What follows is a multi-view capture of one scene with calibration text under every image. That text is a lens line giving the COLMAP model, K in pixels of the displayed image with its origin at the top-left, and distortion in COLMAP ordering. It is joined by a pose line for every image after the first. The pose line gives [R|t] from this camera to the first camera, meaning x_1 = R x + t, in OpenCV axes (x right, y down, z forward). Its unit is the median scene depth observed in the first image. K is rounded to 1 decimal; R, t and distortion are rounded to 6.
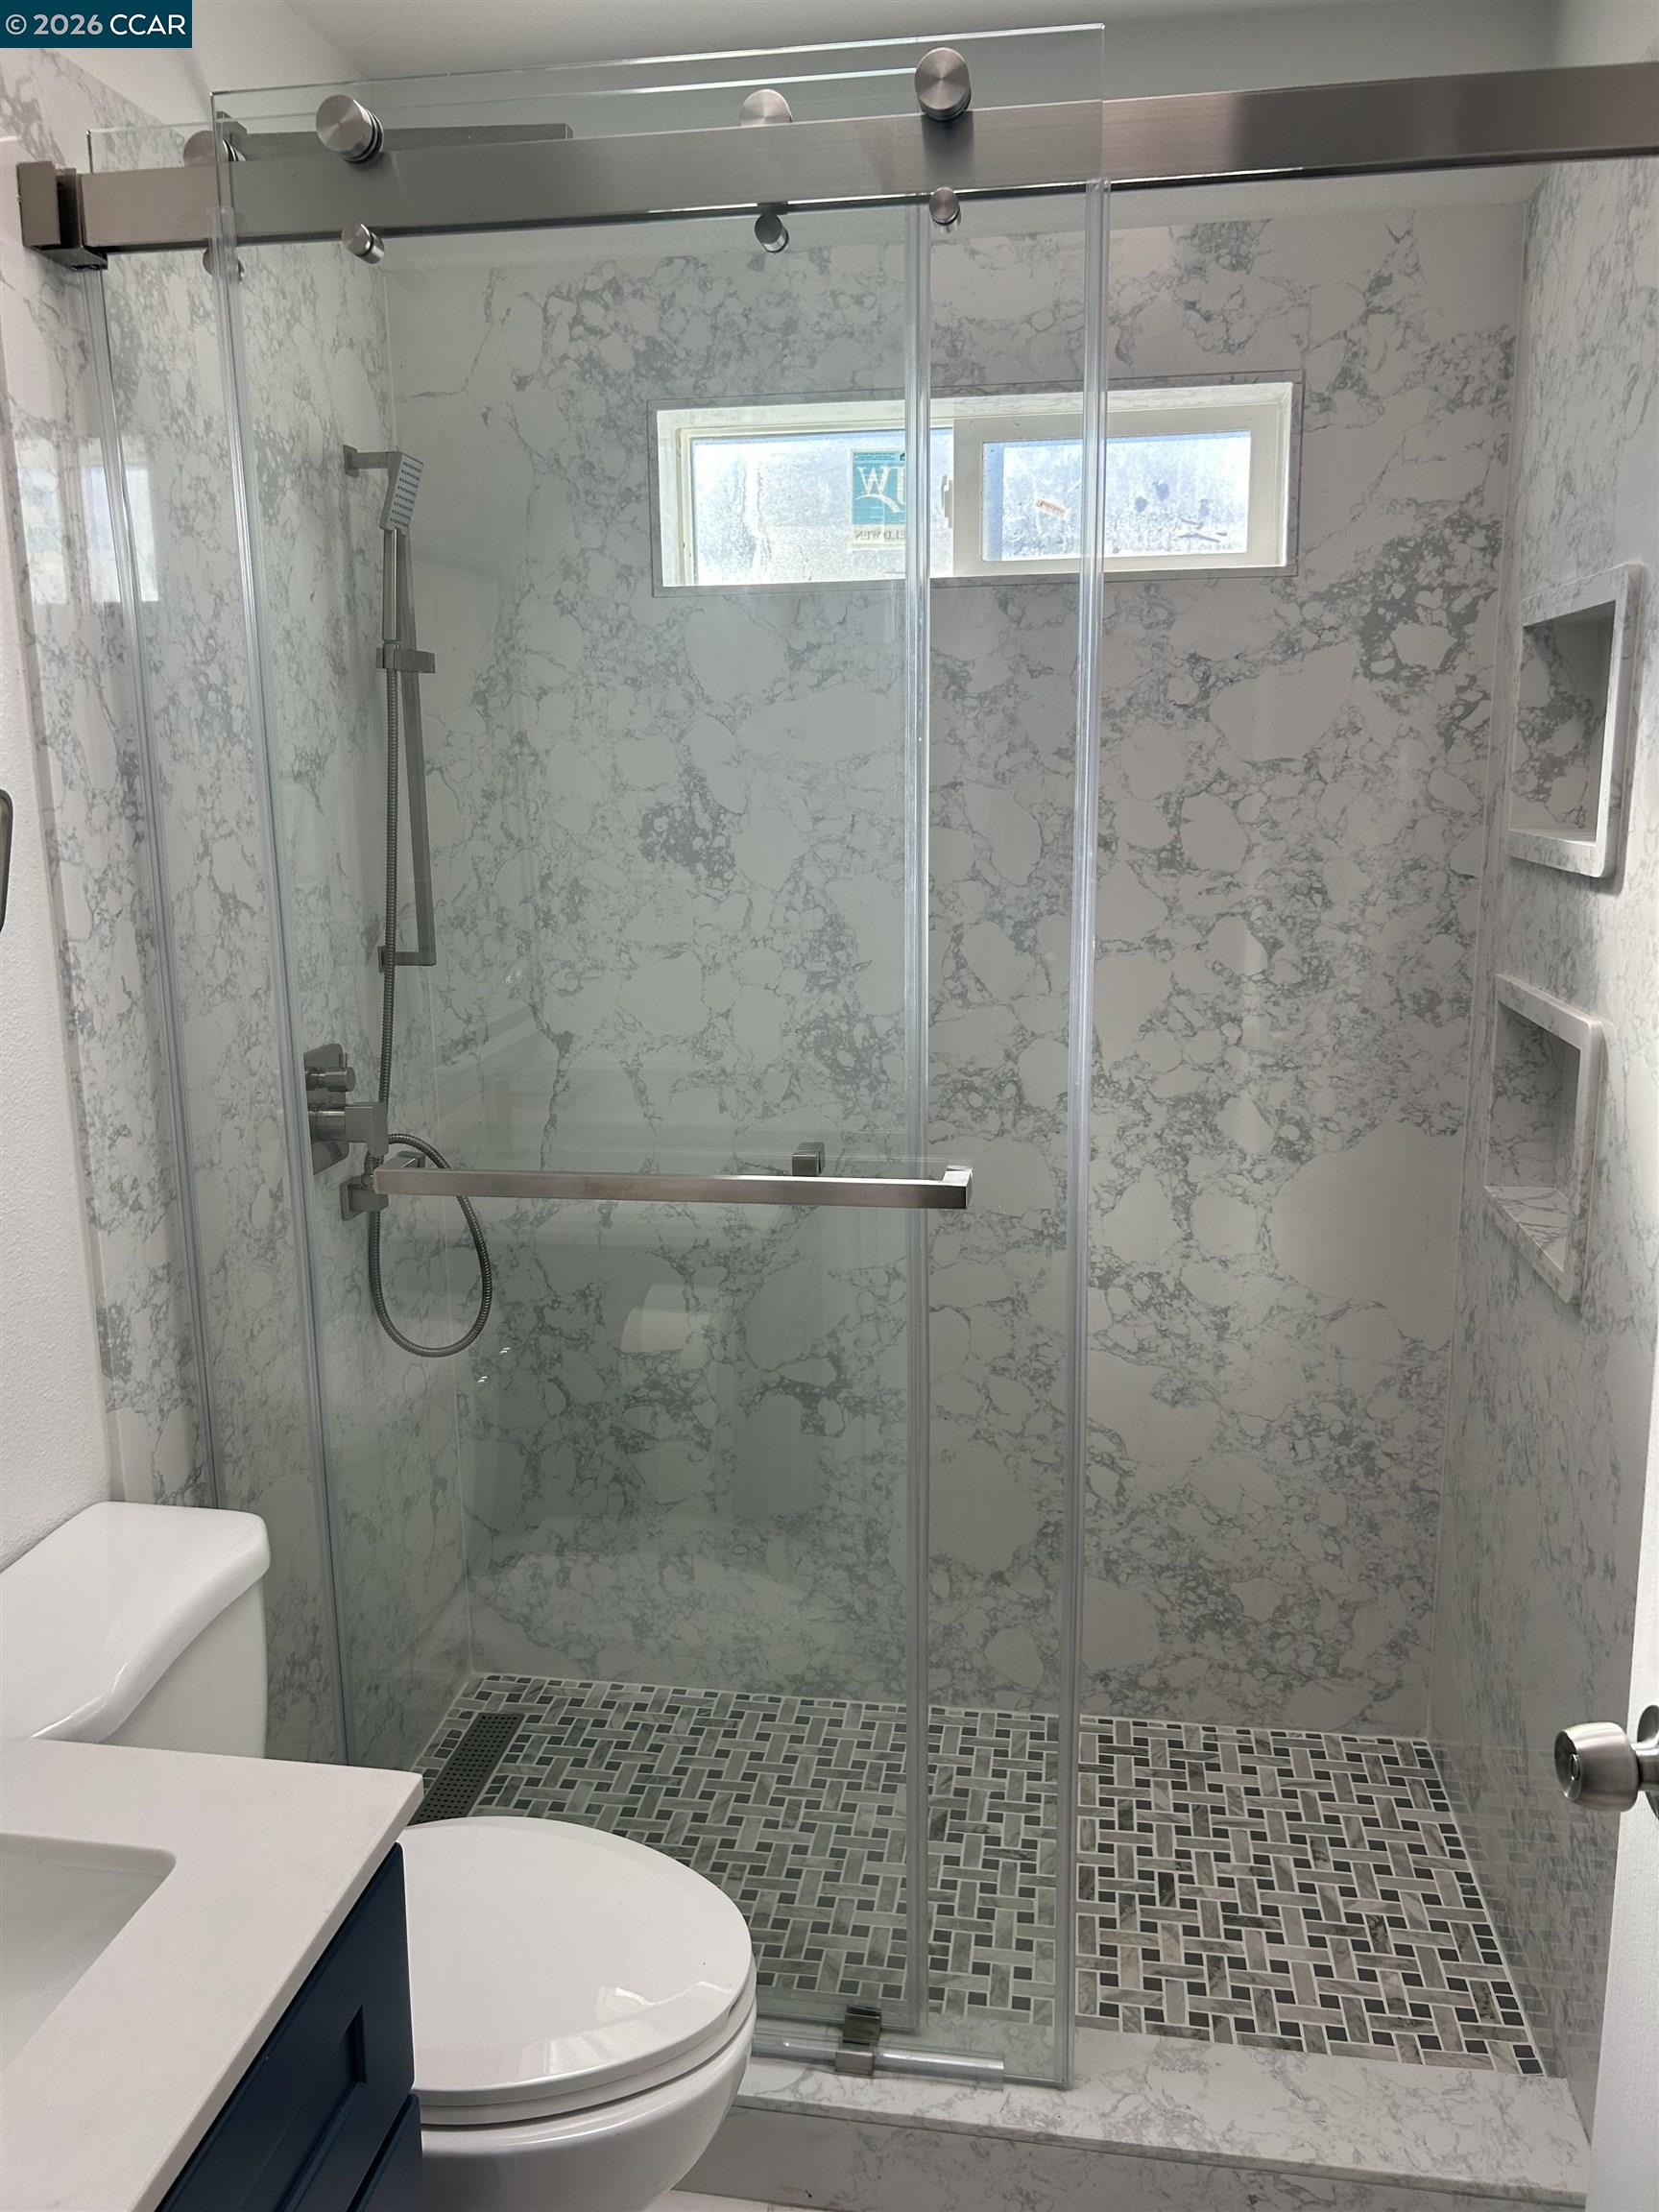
lens RADIAL K [[1671.5, 0, 833.1], [0, 1671.5, 1111.3], [0, 0, 1]] dist [0.126191, -0.010863]
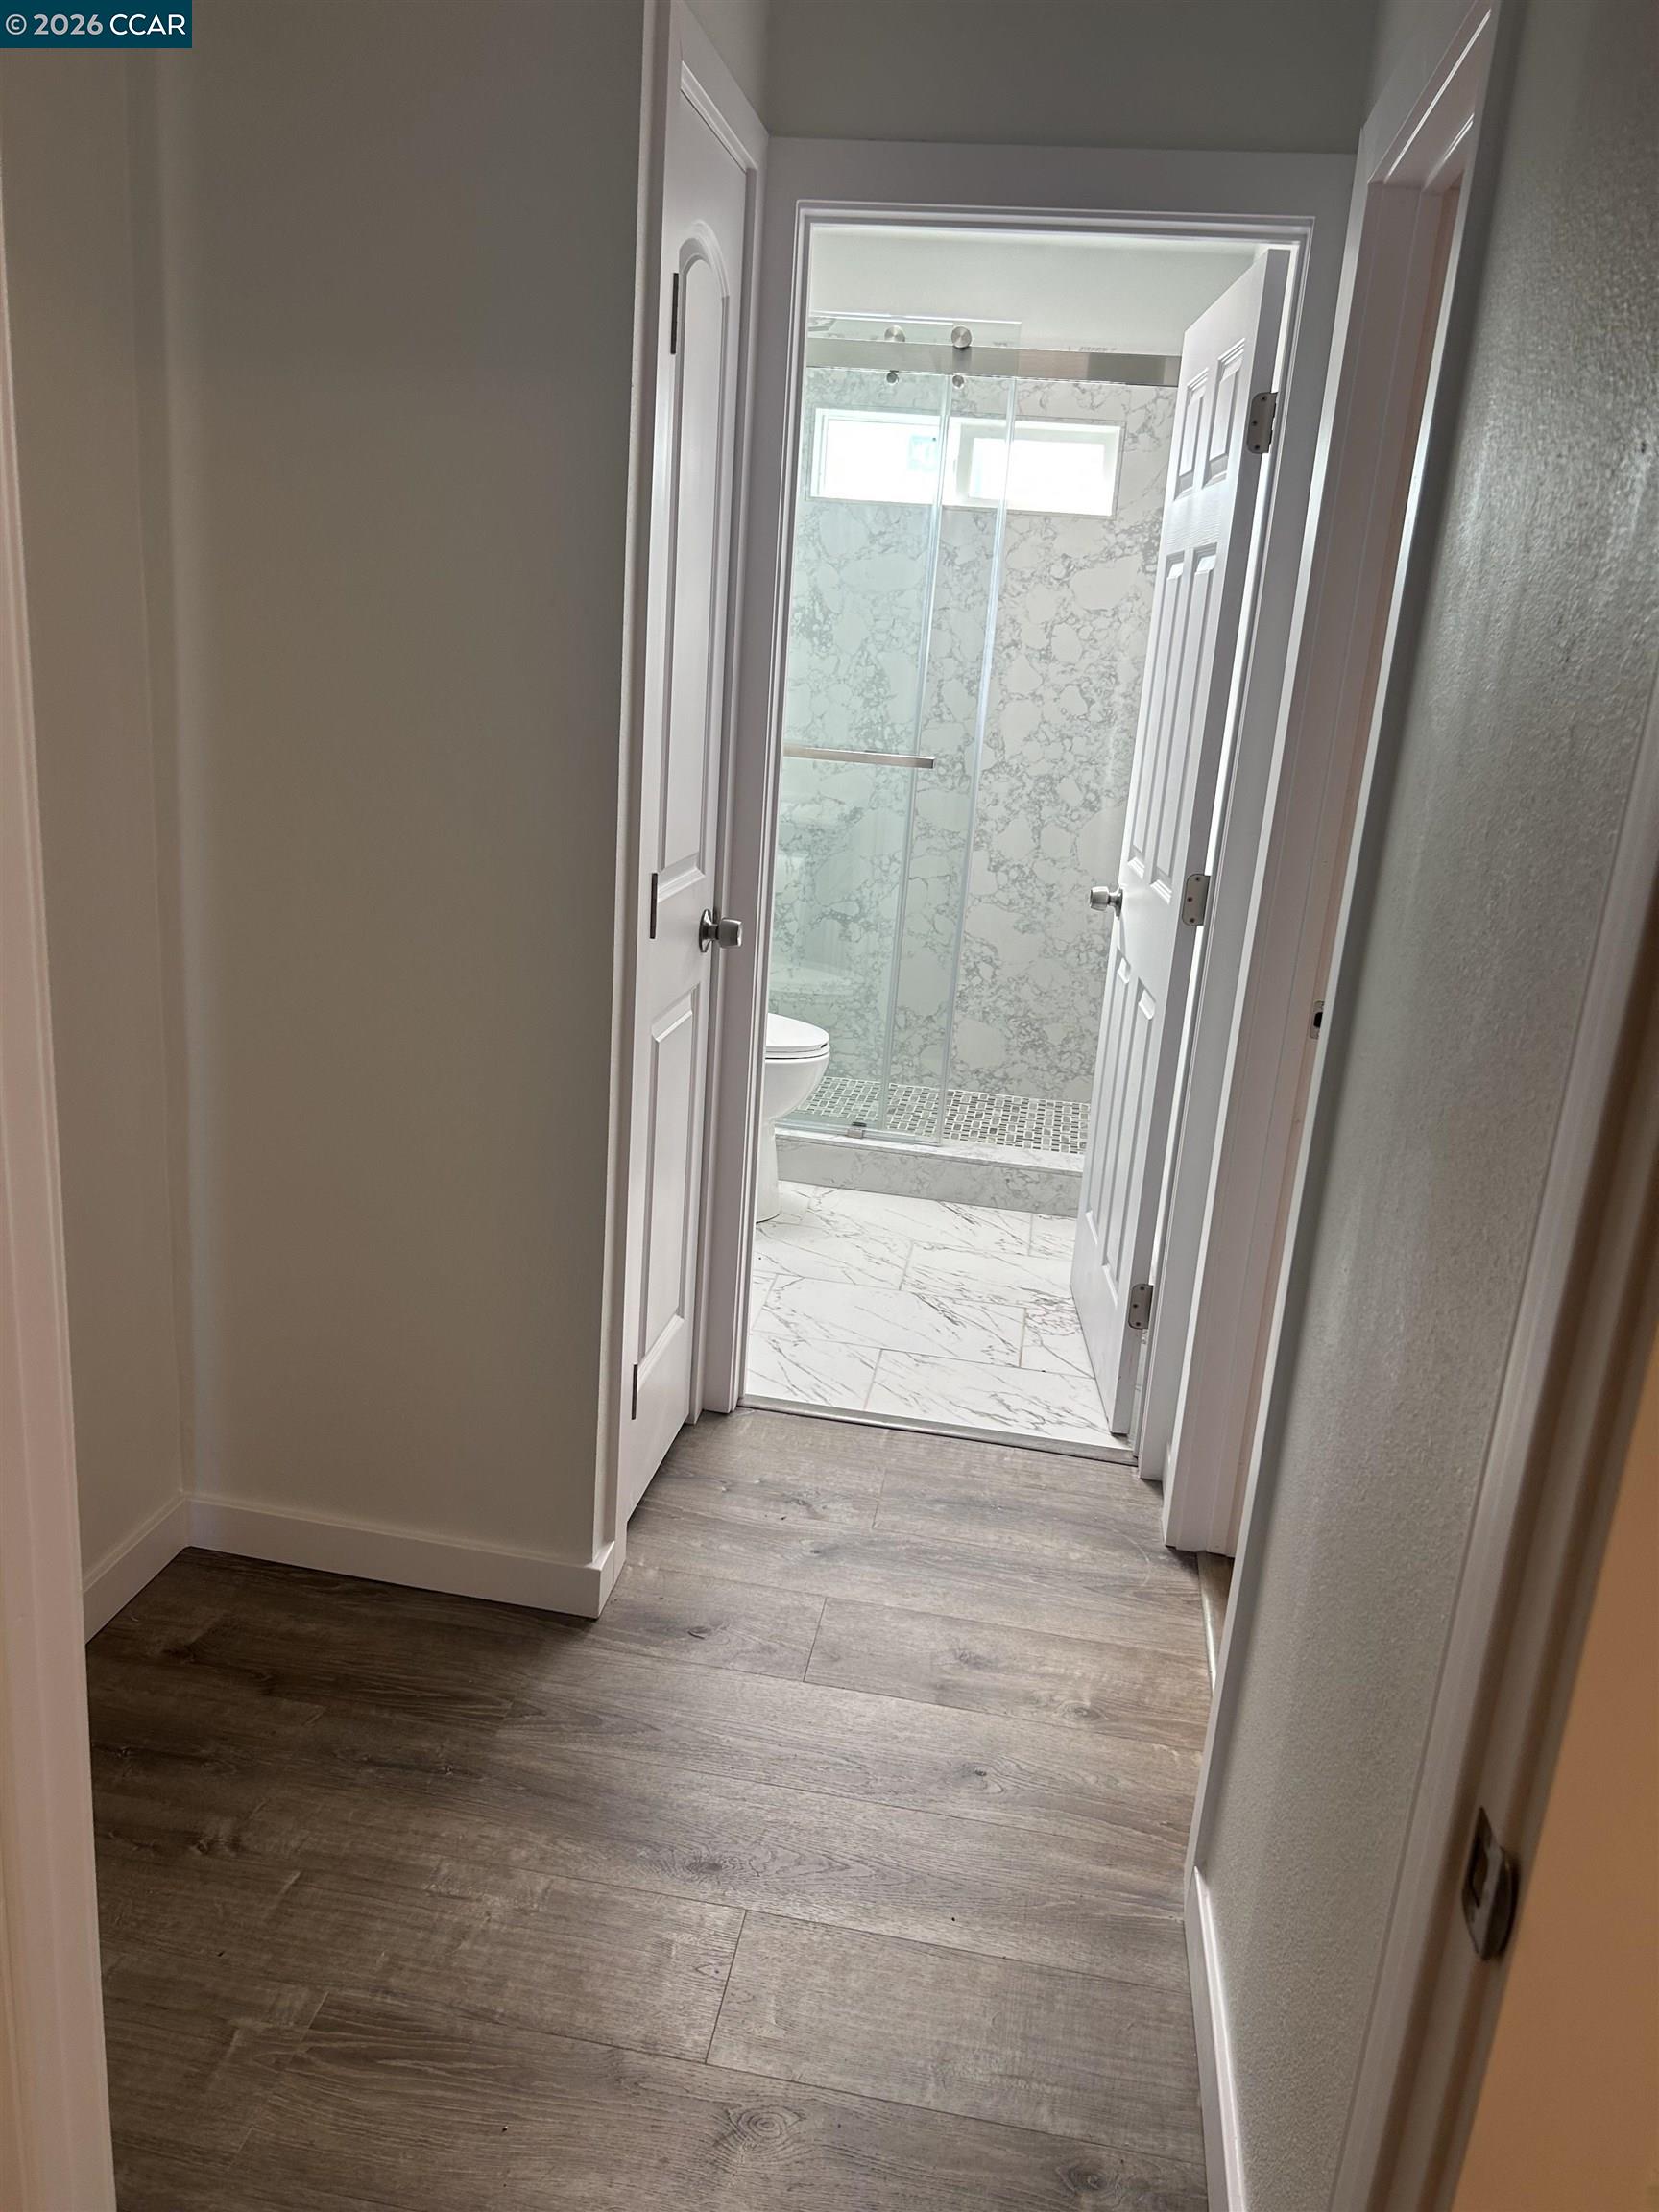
lens RADIAL K [[1671.5, 0, 825.2], [0, 1671.5, 1108.1], [0, 0, 1]] dist [0.126191, -0.010863]
pose [[0.996298, 0.081781, 0.026509, -0.076118], [-0.083523, 0.993821, 0.073100, 0.265193], [-0.020367, -0.075044, 0.996972, -1.068048]]
